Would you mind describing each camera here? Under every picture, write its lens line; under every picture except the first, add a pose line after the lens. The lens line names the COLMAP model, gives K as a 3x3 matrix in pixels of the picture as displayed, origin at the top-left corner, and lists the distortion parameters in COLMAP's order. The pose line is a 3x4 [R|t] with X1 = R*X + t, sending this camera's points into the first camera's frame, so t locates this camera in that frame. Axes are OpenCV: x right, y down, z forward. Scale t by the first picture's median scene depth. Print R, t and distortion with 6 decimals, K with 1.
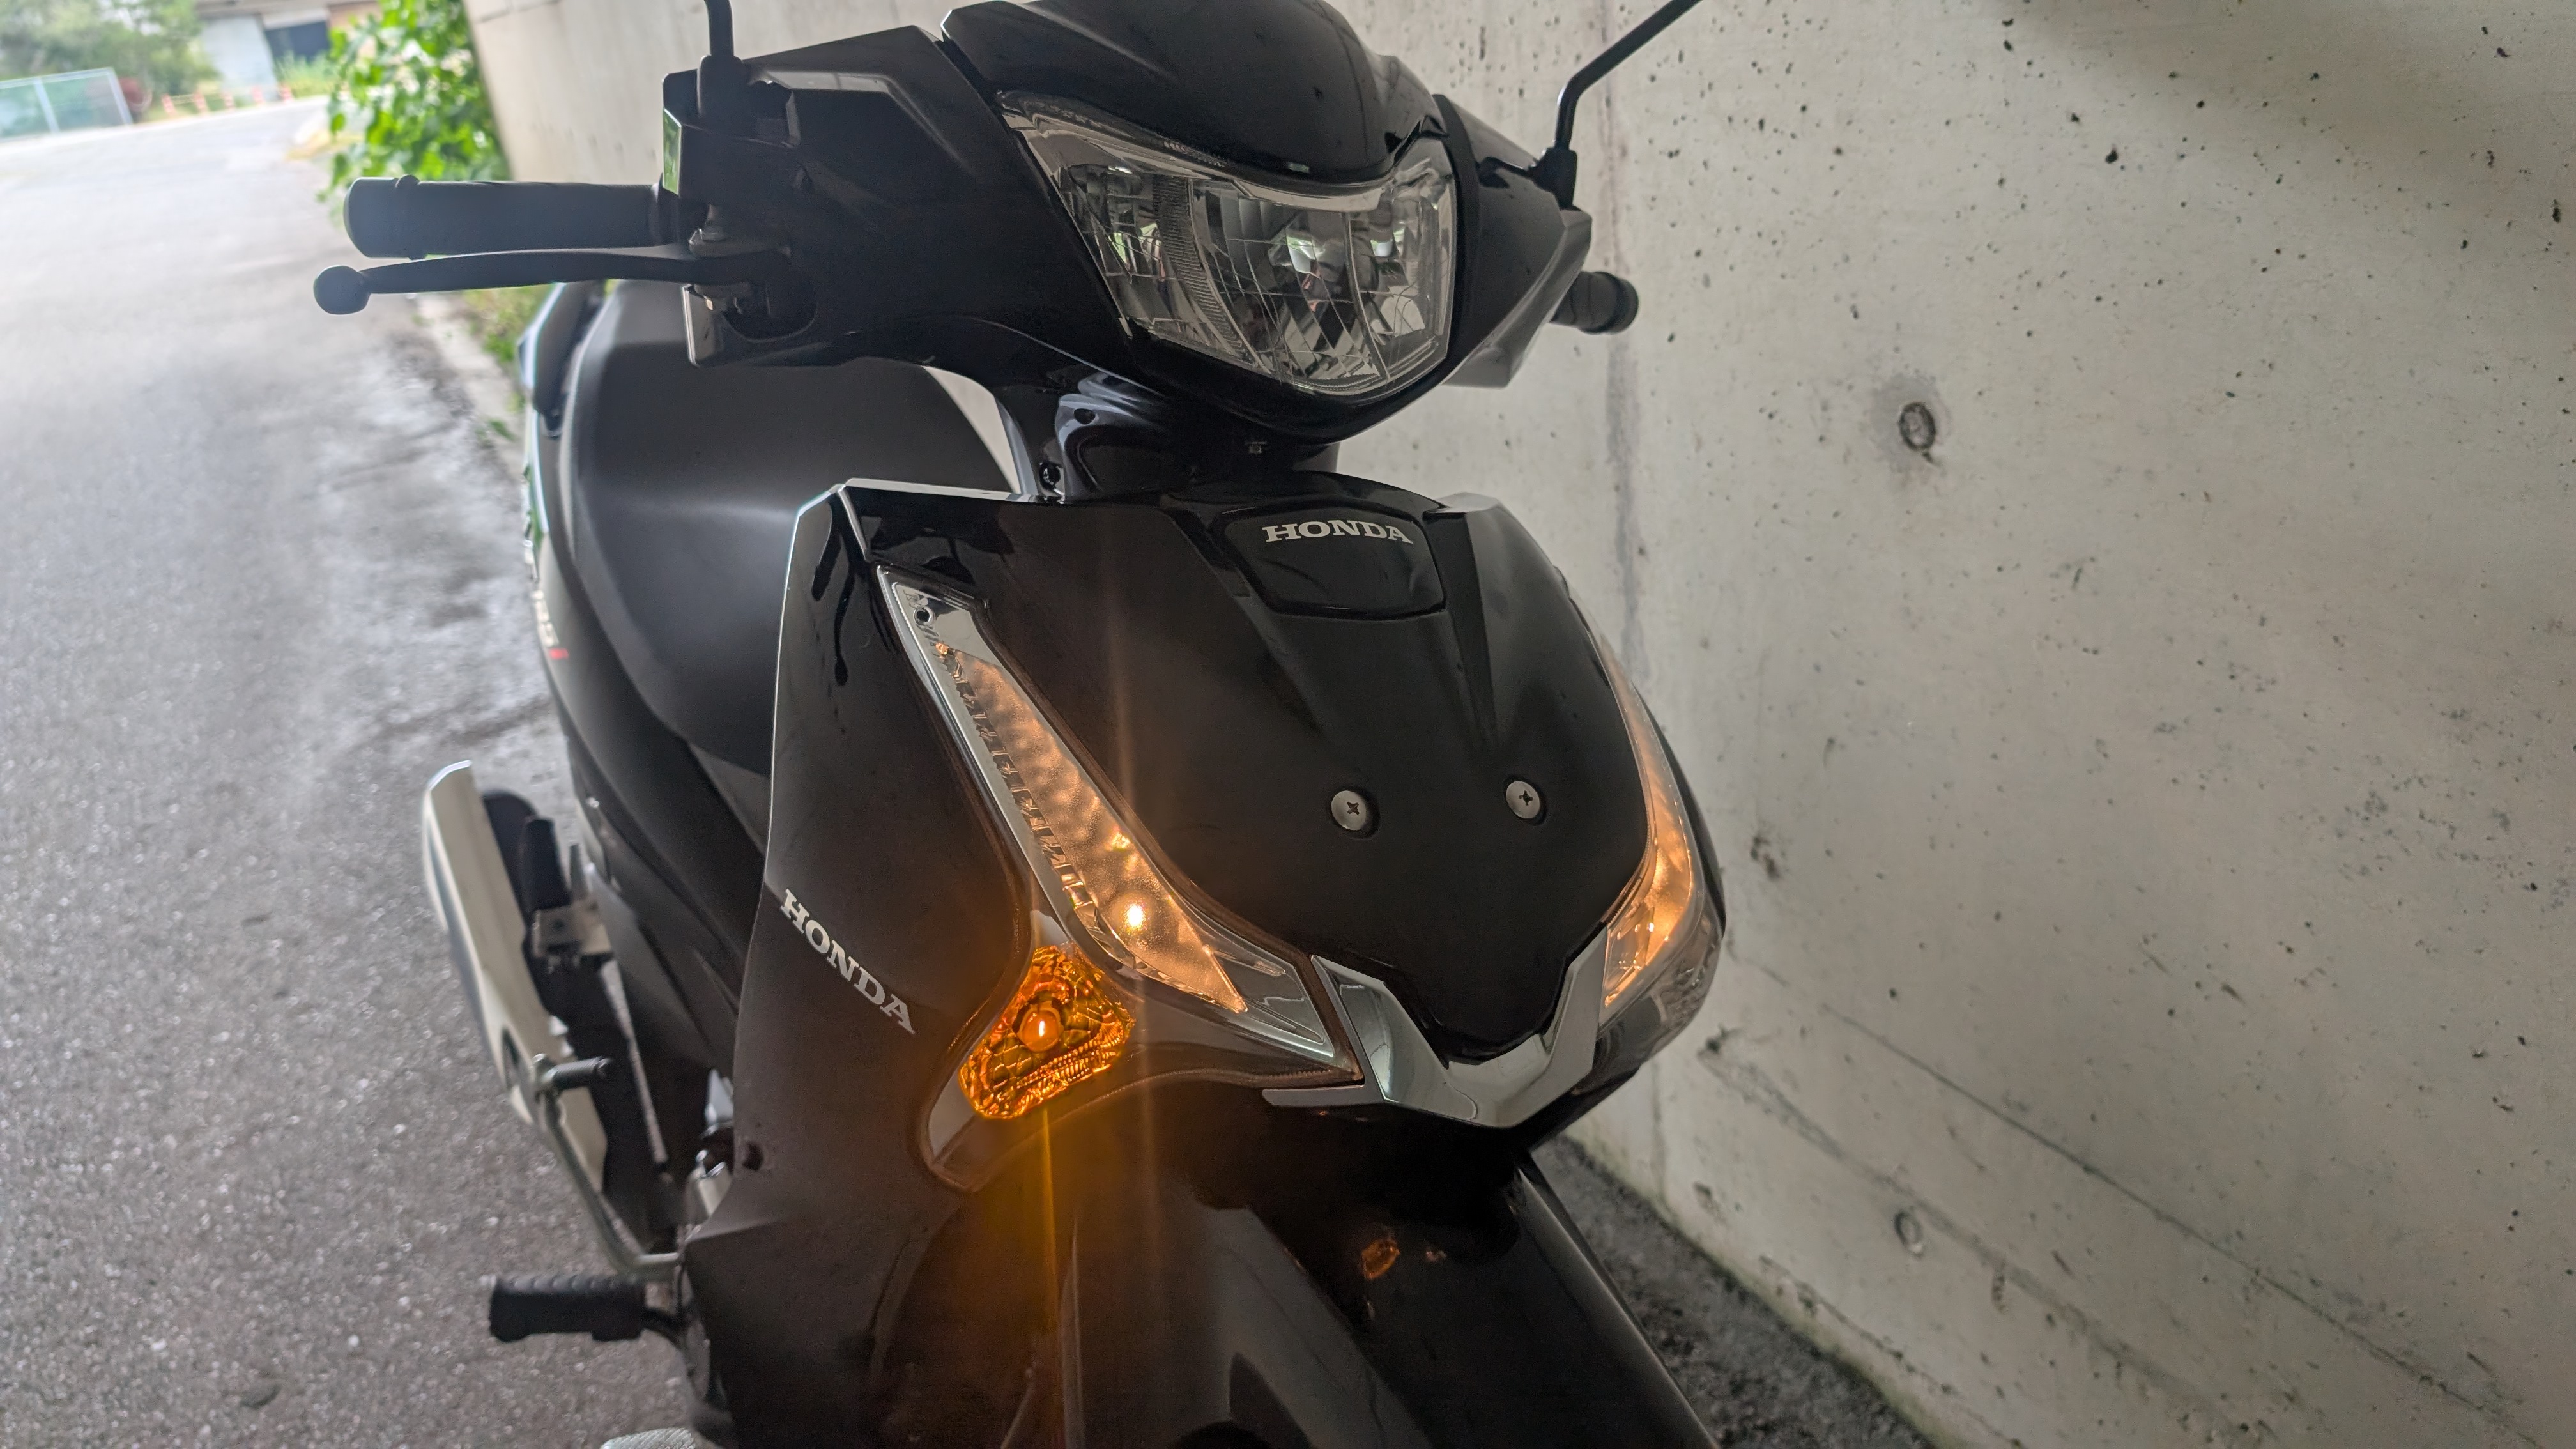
lens RADIAL K [[1900.8, 0, 1273.7], [0, 1900.8, 734.7], [0, 0, 1]] dist [-0.008982, 0.000318]
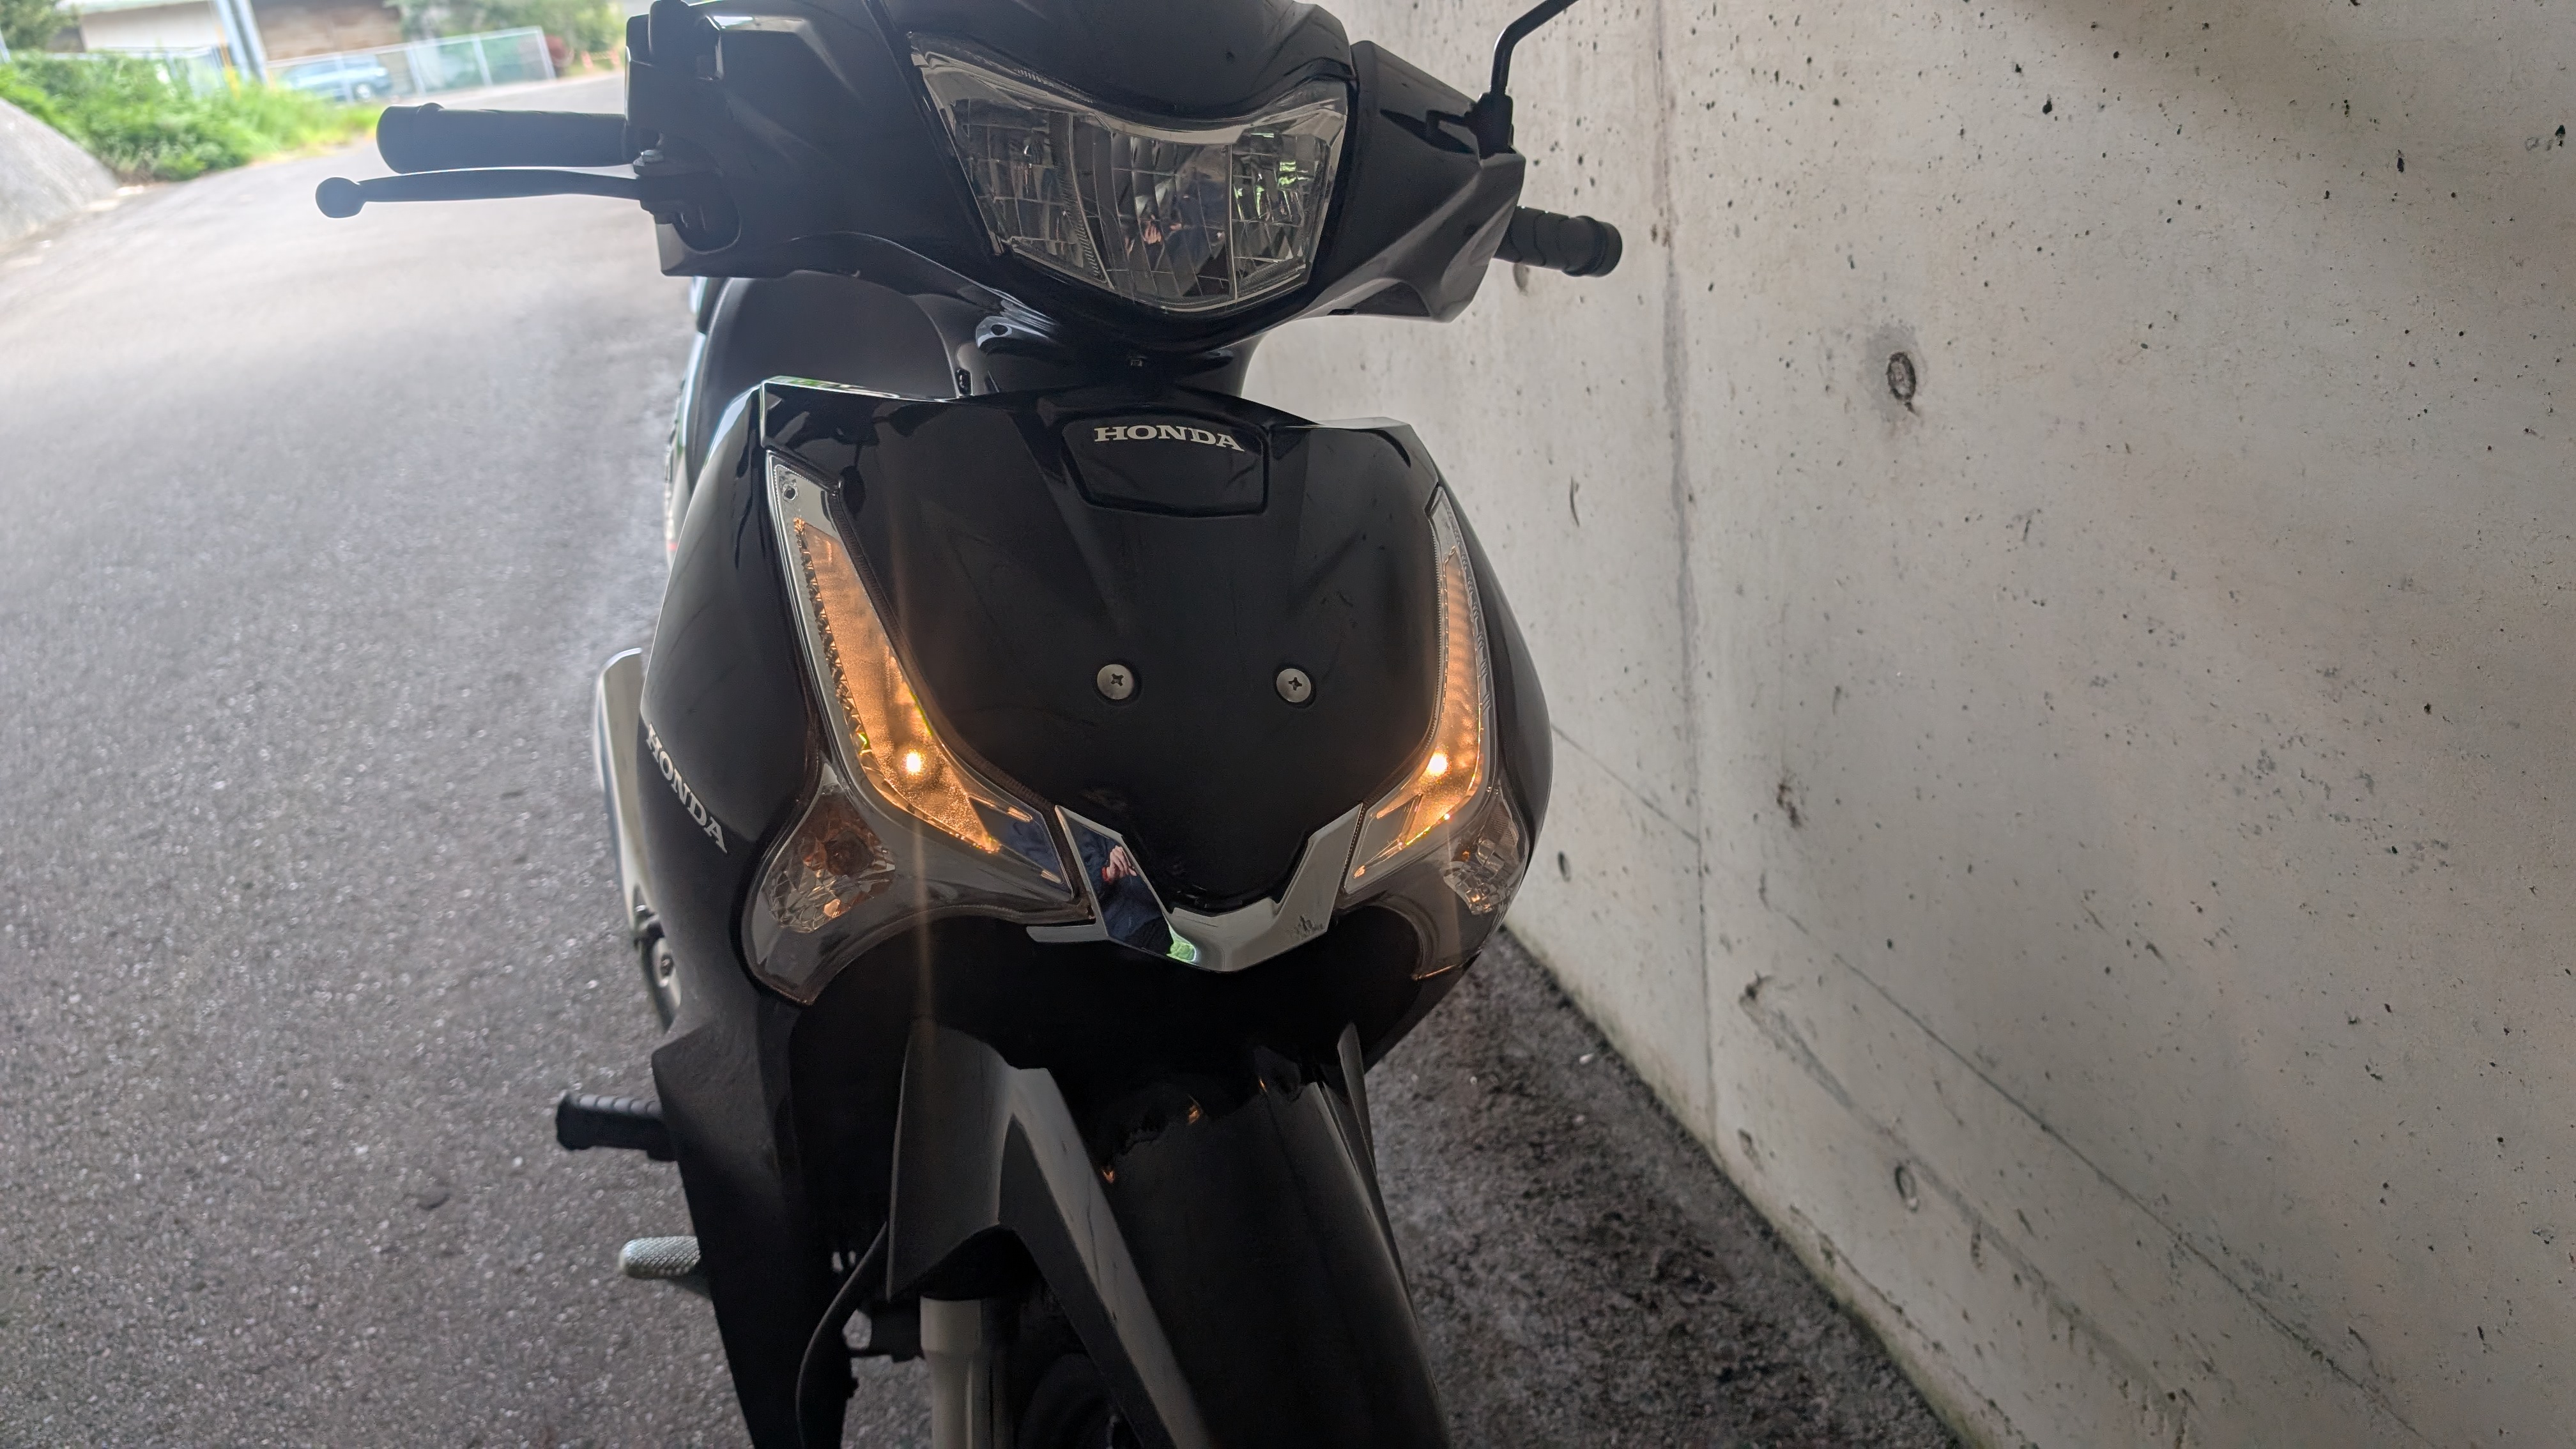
lens RADIAL K [[1900.8, 0, 1309.8], [0, 1900.8, 712.8], [0, 0, 1]] dist [-0.008982, 0.000318]
pose [[0.986190, 0.059506, -0.154559, 0.156179], [-0.058491, 0.998226, 0.011111, 0.018819], [0.154946, -0.001917, 0.987921, -0.037880]]
